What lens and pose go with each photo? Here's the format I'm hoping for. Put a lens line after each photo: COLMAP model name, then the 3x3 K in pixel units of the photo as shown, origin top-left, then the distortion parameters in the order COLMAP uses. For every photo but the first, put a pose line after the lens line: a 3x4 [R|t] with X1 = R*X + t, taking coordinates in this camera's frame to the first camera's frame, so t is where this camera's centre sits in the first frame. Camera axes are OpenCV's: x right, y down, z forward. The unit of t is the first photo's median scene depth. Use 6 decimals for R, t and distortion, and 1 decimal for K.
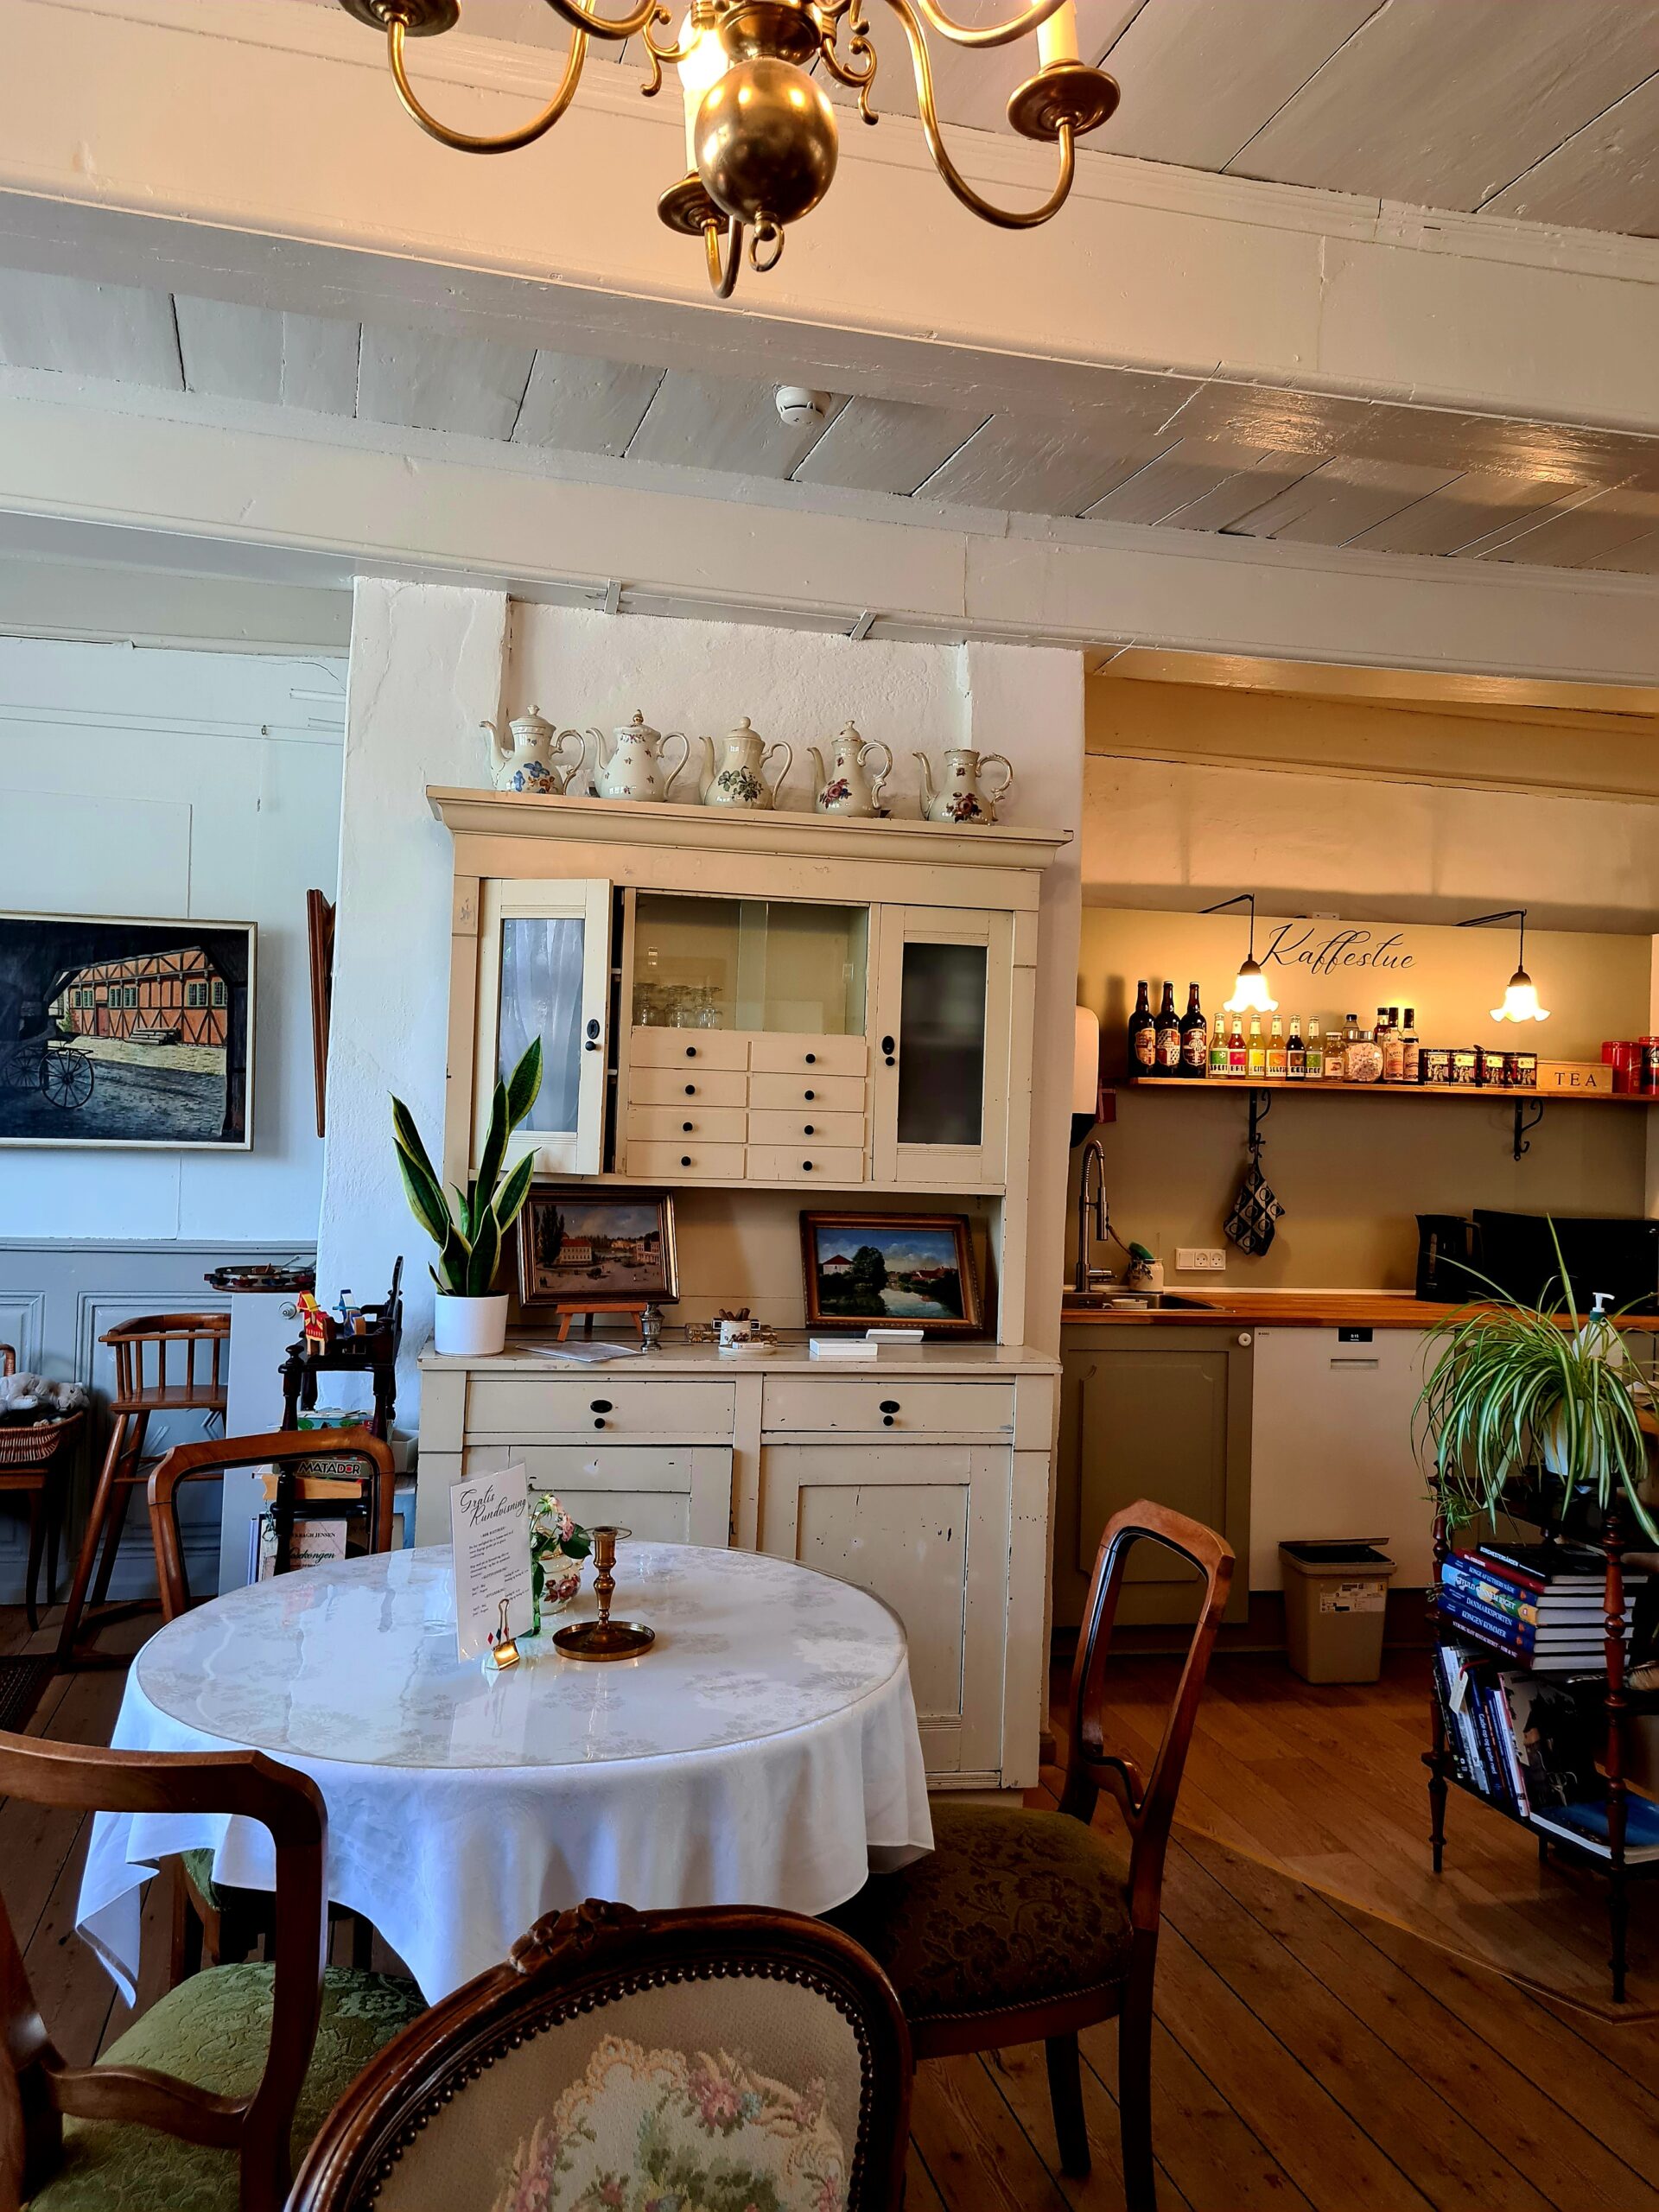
lens RADIAL K [[1743.3, 0, 832.2], [0, 1743.3, 1097.9], [0, 0, 1]] dist [0.059025, -0.009002]
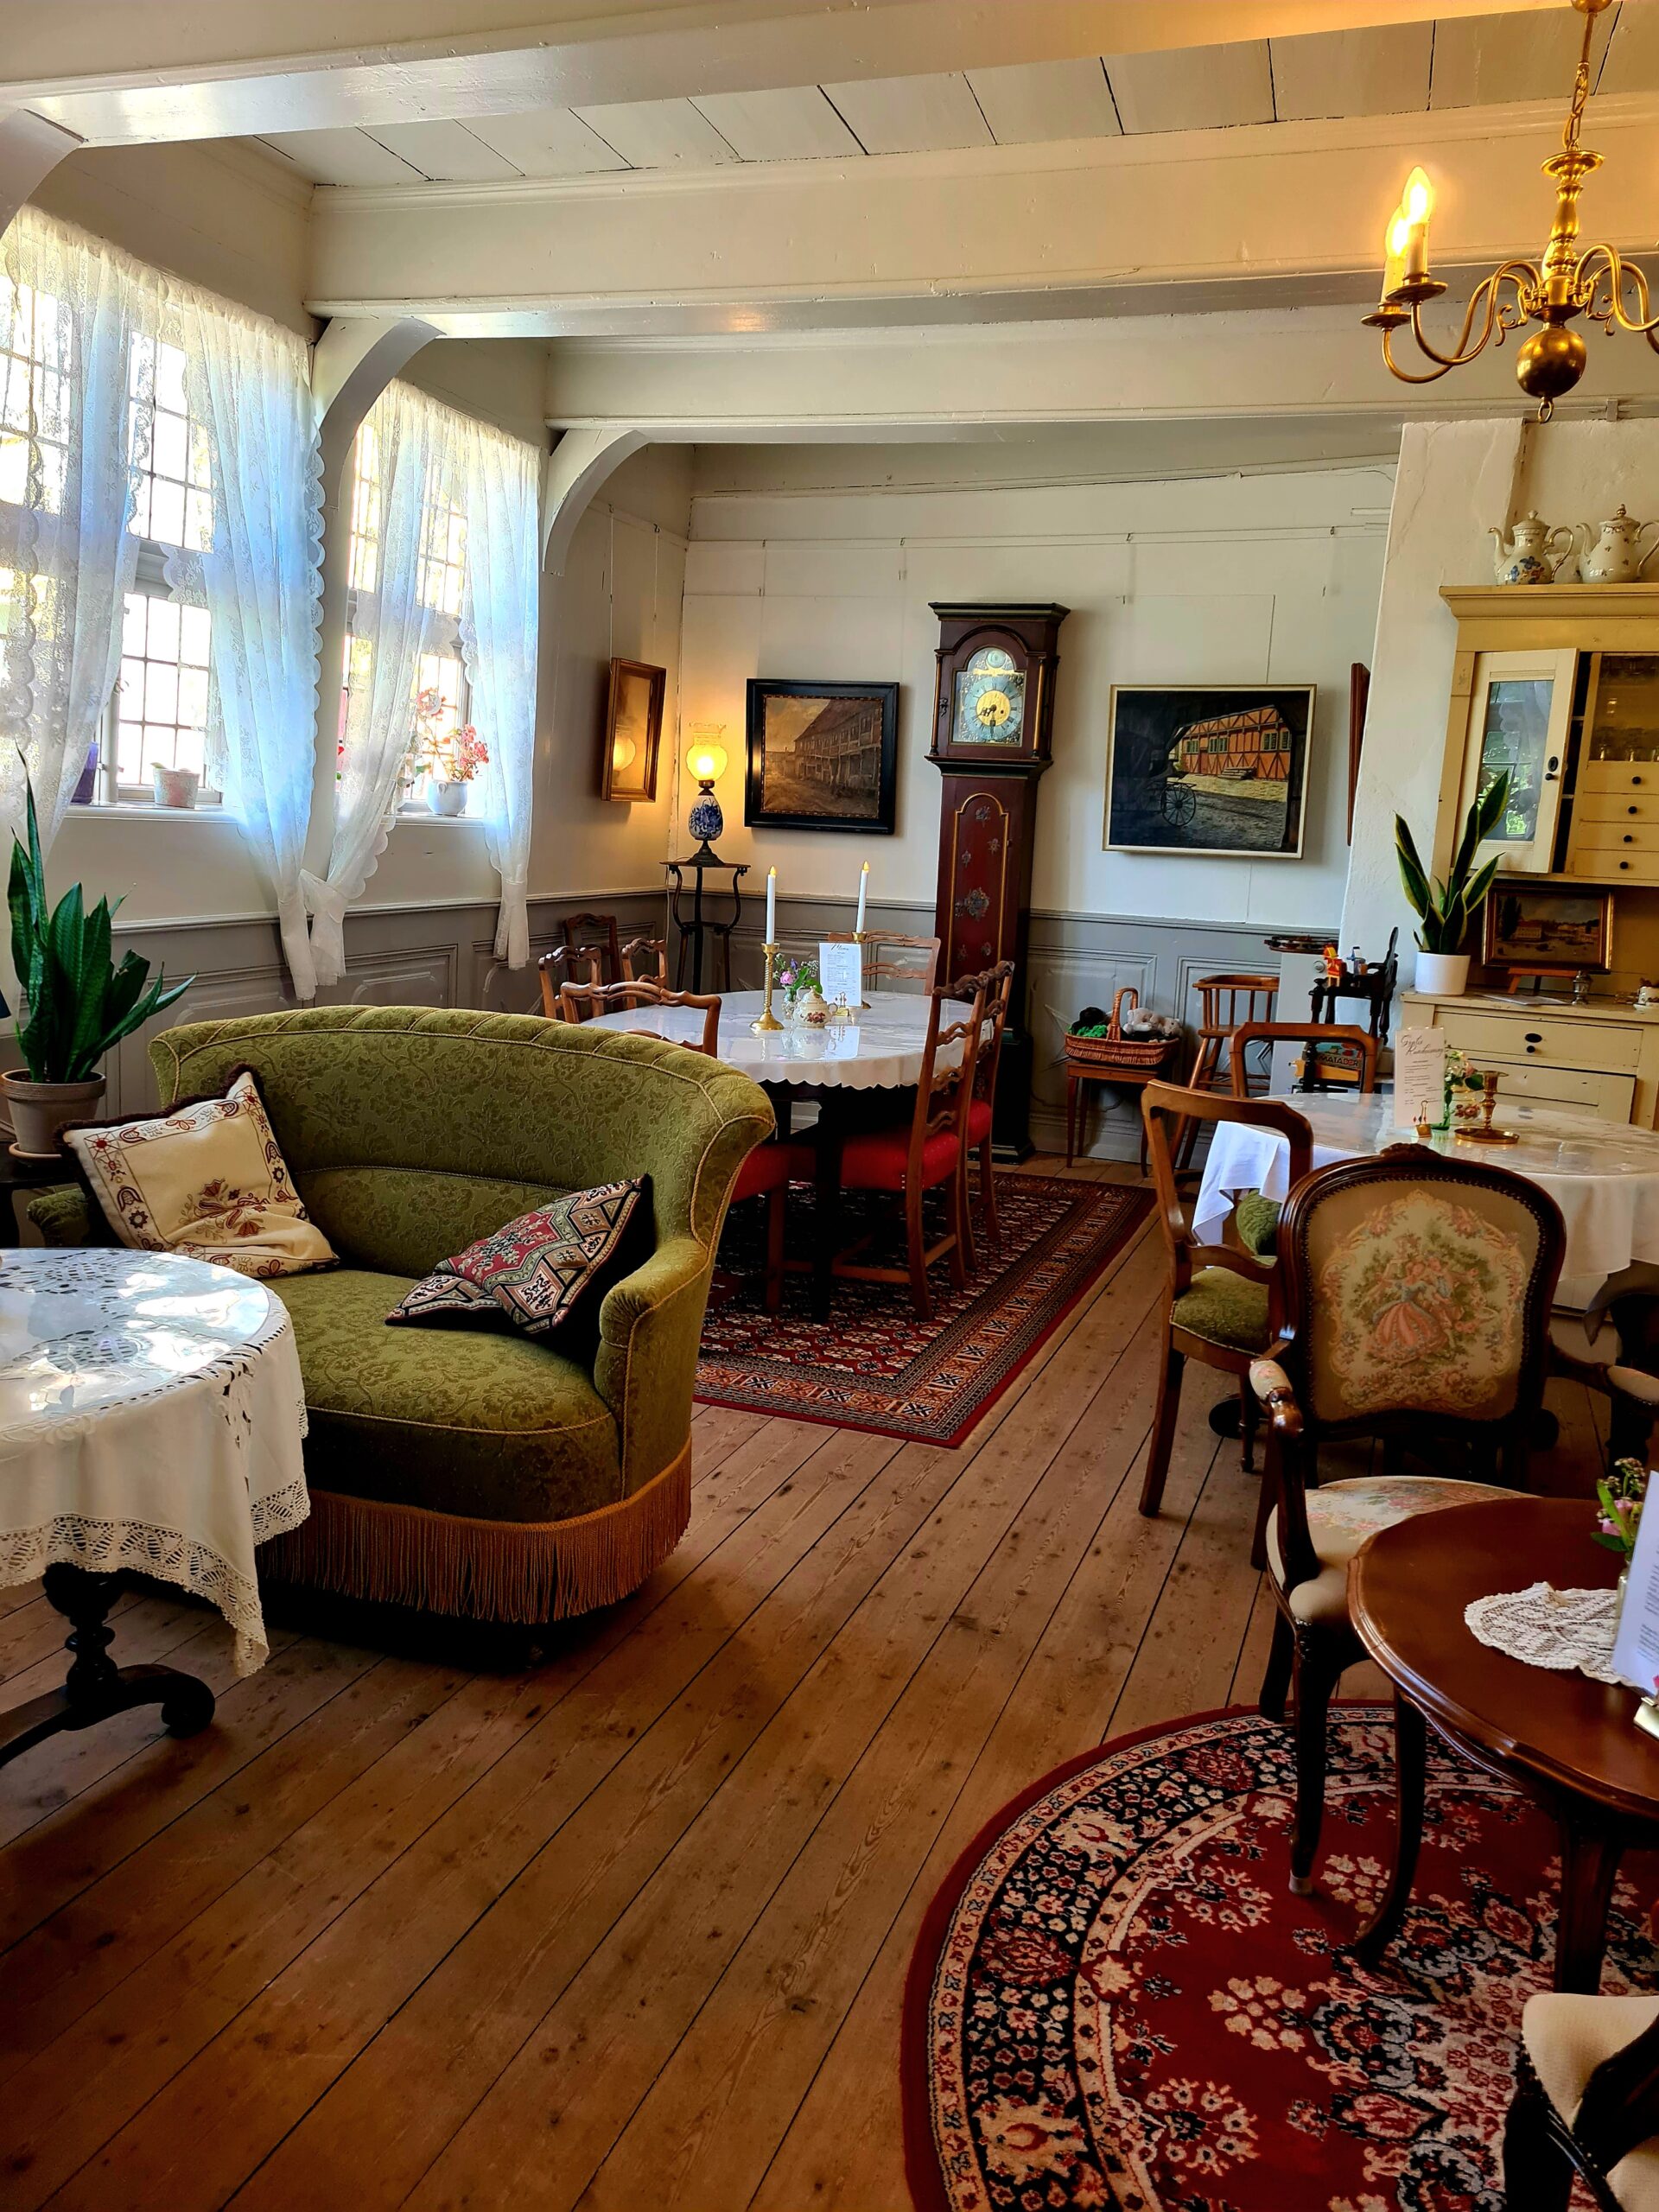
lens RADIAL K [[1743.3, 0, 838.3], [0, 1743.3, 1108.5], [0, 0, 1]] dist [0.059025, -0.009002]
pose [[0.836181, 0.096805, -0.539842, 0.155146], [-0.012008, 0.987295, 0.158442, 0.013409], [0.548321, -0.126004, 0.826720, -0.442112]]
